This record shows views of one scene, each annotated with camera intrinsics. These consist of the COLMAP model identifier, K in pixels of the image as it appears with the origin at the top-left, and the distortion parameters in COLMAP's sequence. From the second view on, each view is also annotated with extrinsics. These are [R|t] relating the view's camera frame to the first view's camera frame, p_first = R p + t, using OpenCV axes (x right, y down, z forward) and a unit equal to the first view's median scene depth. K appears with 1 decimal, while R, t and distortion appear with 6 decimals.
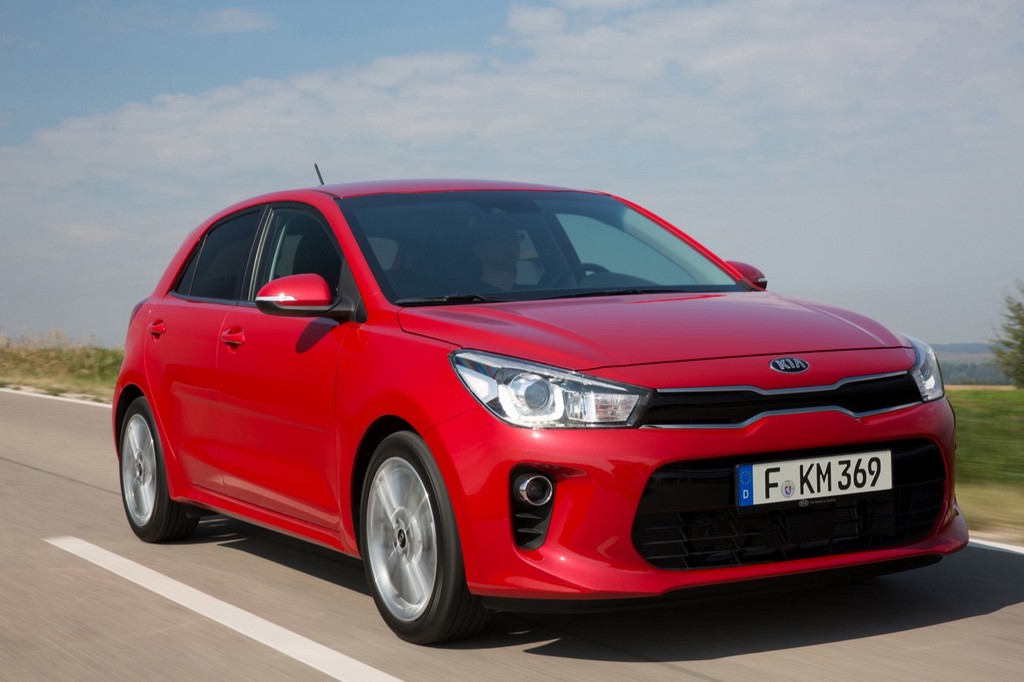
lens RADIAL K [[1830.4, 0, 512.0], [0, 1830.4, 341.0], [0, 0, 1]] dist [0.194031, 0.163304]
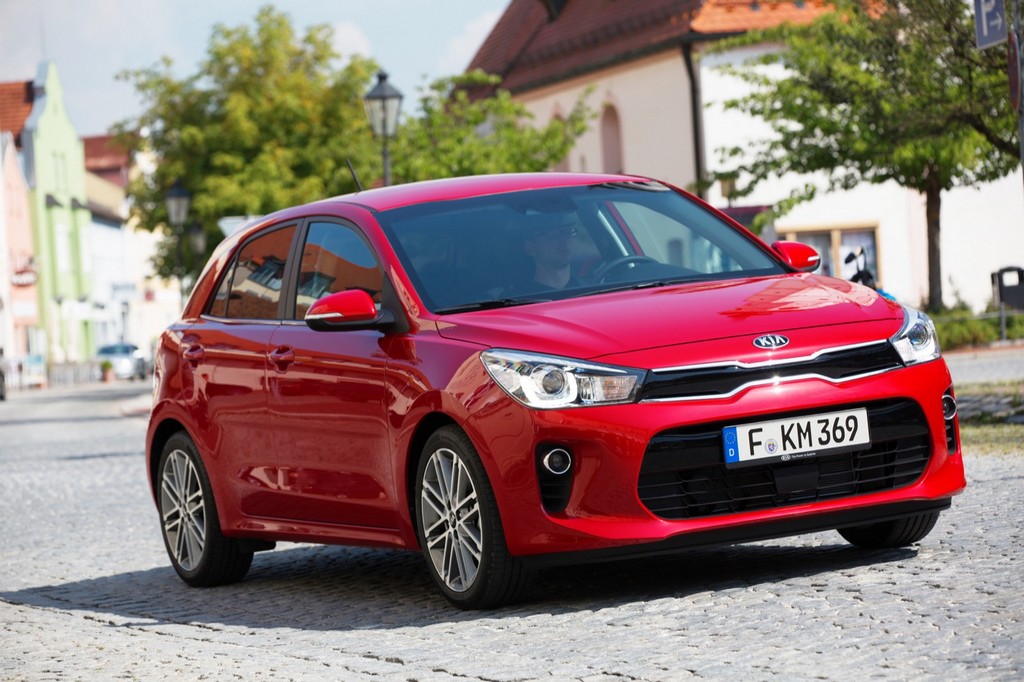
lens RADIAL K [[3925.1, 0, 512.0], [0, 3925.1, 341.0], [0, 0, 1]] dist [-0.144235, -1.682092]
pose [[0.995019, -0.073351, -0.067498, 0.157231], [0.072915, 0.997298, -0.008898, 0.023342], [0.067968, 0.003932, 0.997680, -1.490459]]
